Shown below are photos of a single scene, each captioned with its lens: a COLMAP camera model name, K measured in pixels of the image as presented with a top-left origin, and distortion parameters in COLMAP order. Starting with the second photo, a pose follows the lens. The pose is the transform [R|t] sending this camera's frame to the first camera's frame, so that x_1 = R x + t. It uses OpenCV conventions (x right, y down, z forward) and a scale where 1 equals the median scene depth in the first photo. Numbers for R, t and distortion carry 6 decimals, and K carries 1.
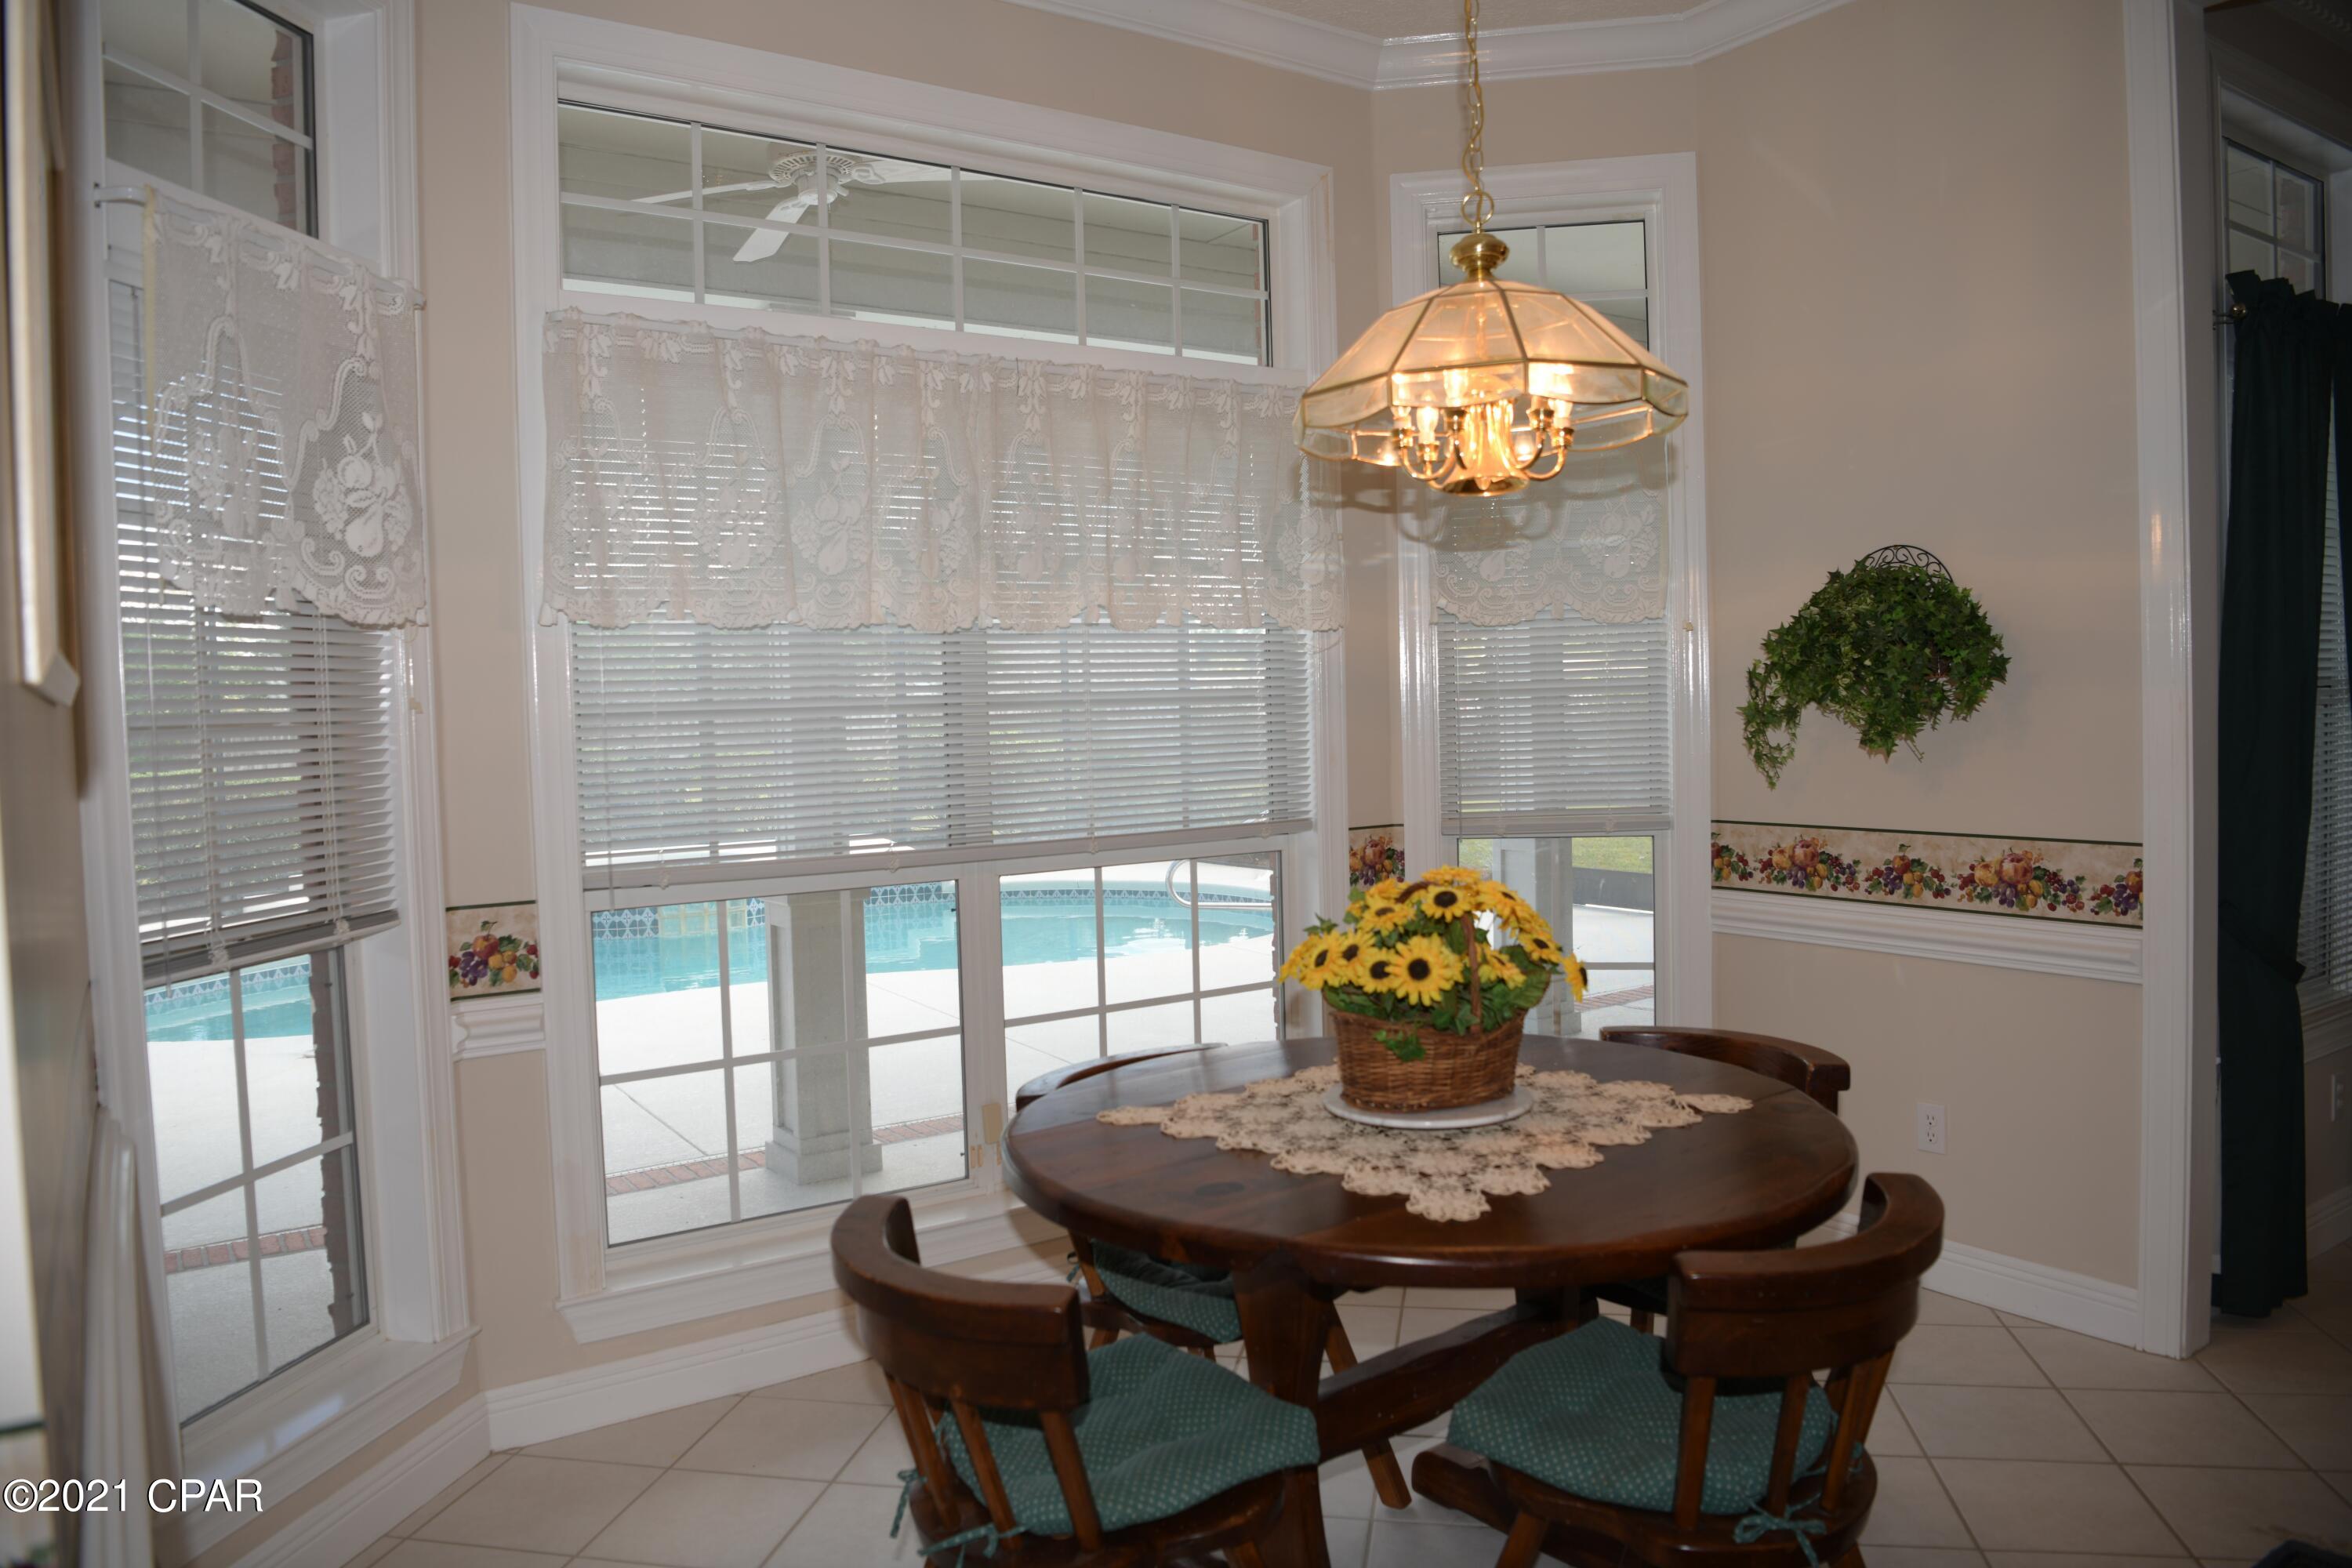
lens RADIAL K [[1638.9, 0, 1178.9], [0, 1638.9, 767.9], [0, 0, 1]] dist [-0.053529, 0.009471]
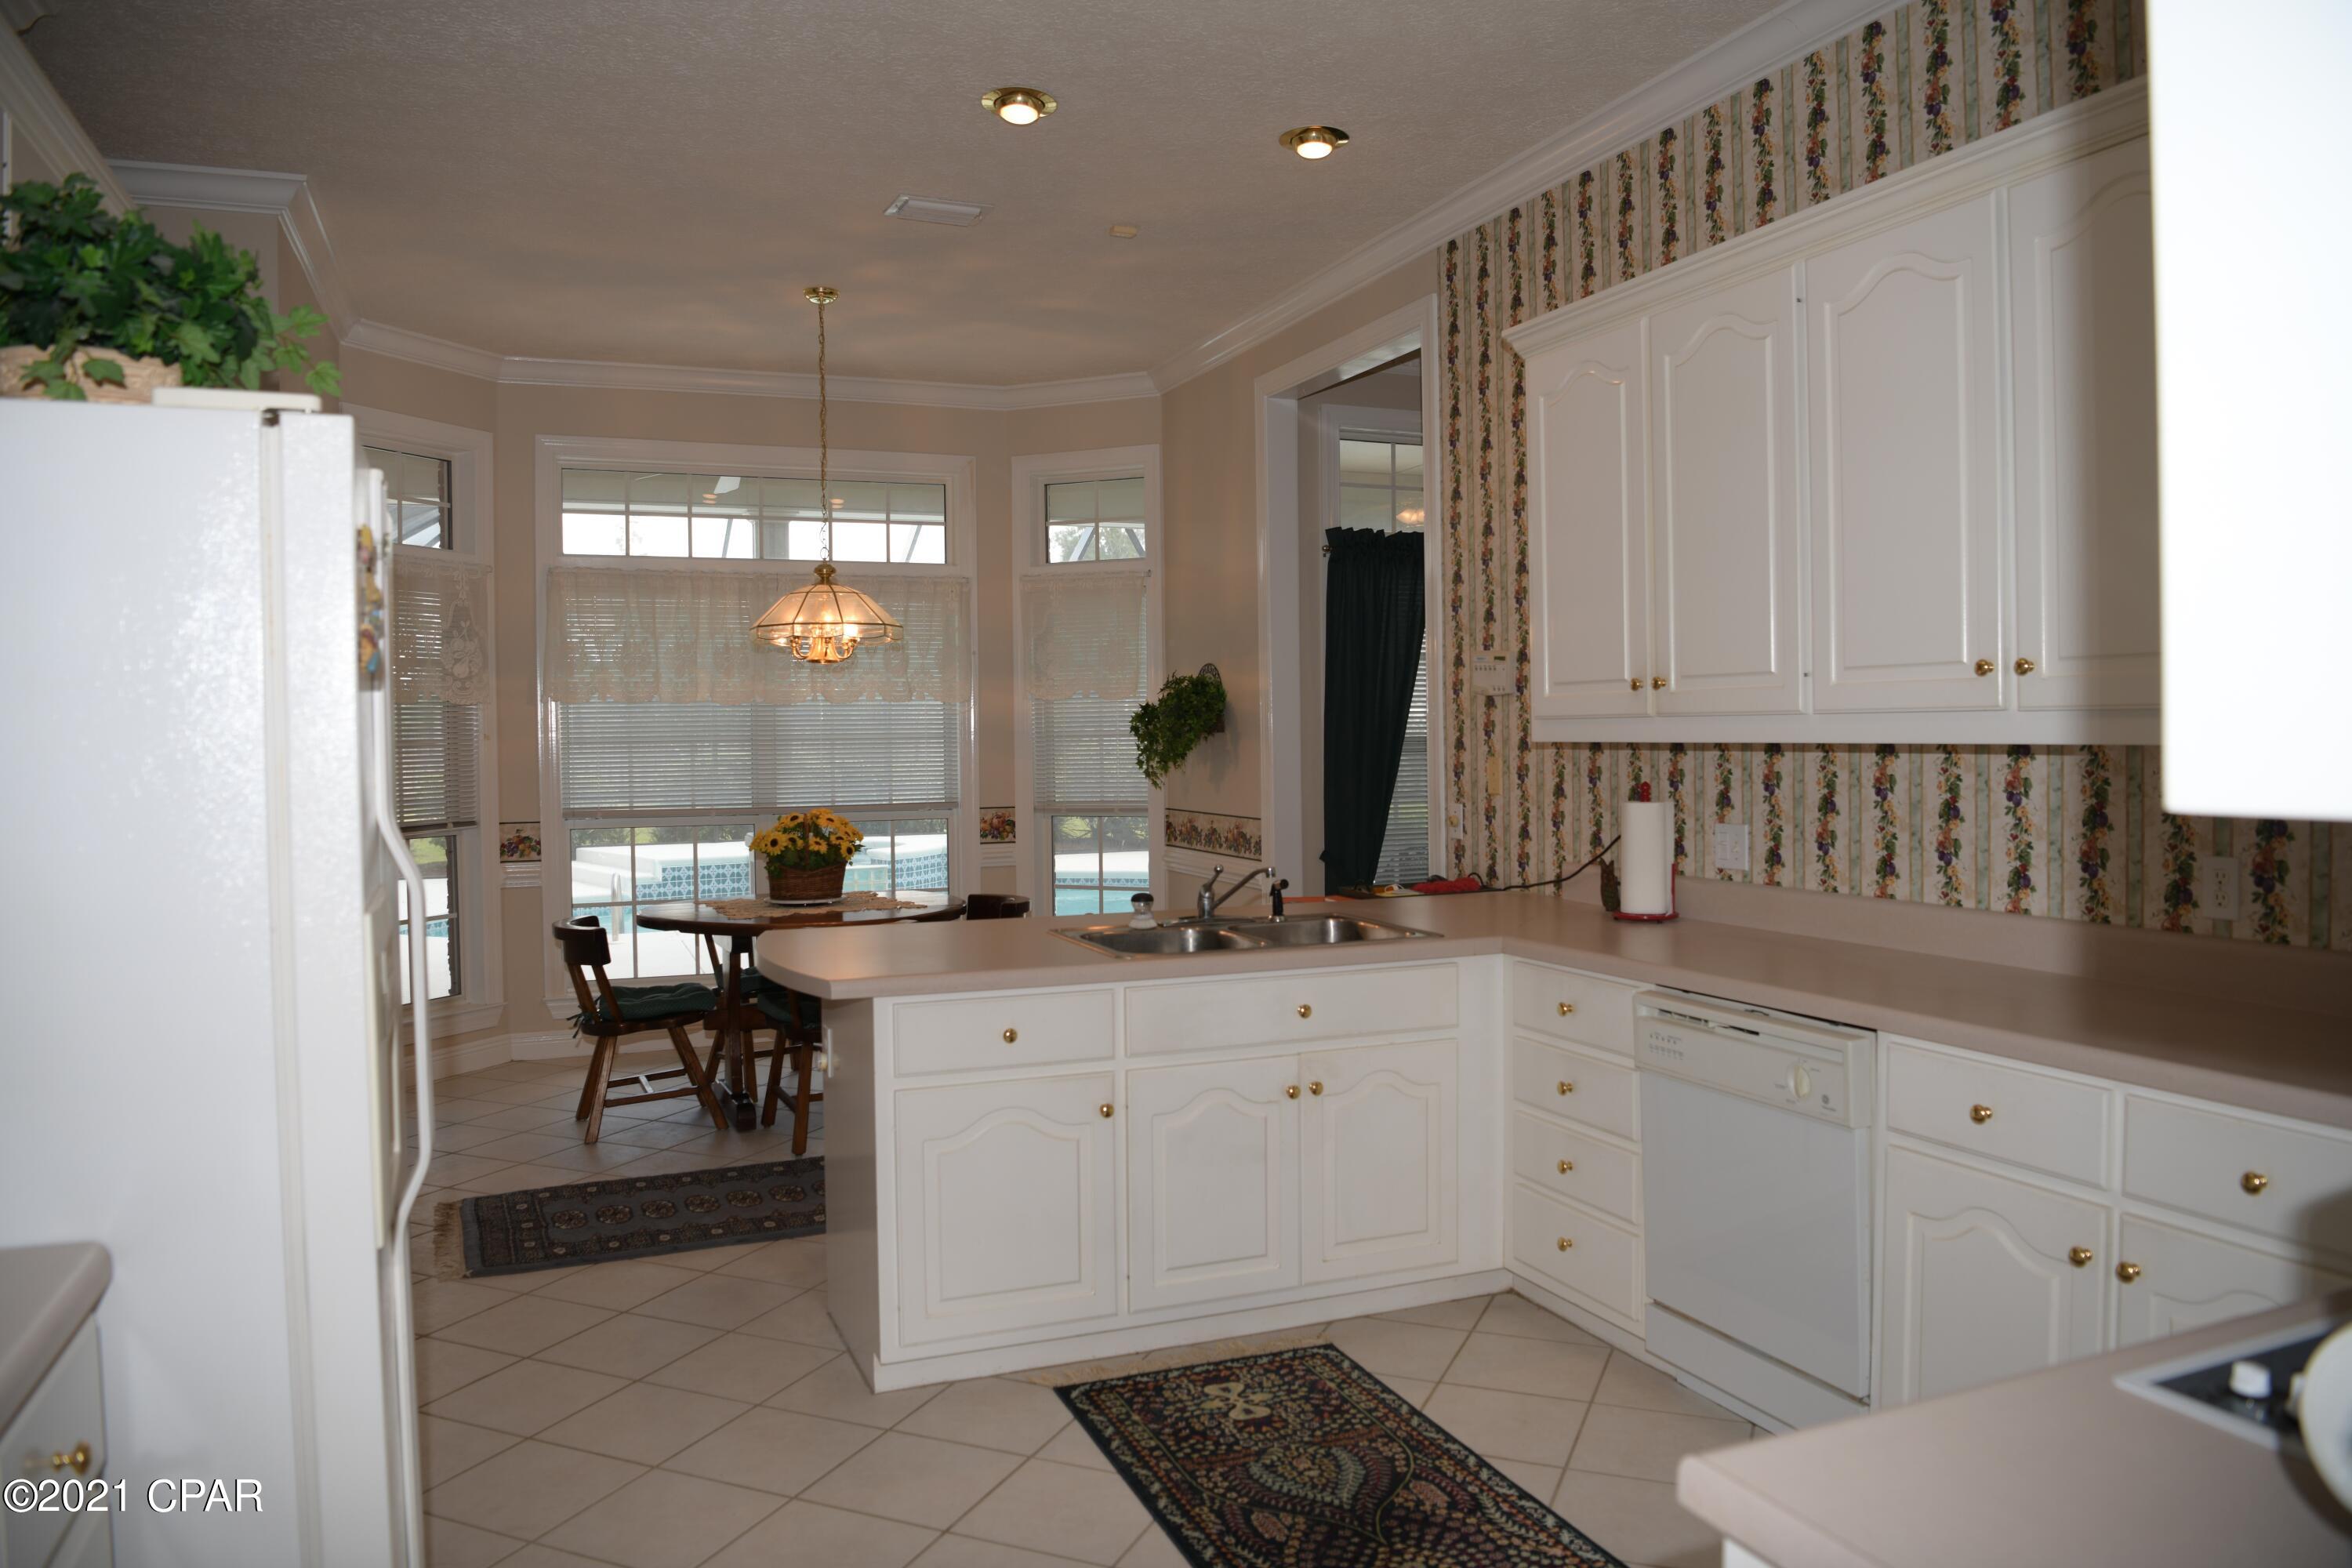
lens RADIAL K [[1638.9, 0, 1173.8], [0, 1638.9, 776.9], [0, 0, 1]] dist [-0.053529, 0.009471]
pose [[0.981437, 0.023247, -0.190372, 0.970285], [-0.024933, 0.999668, -0.006465, 0.011129], [0.190159, 0.011091, 0.981691, -1.150440]]
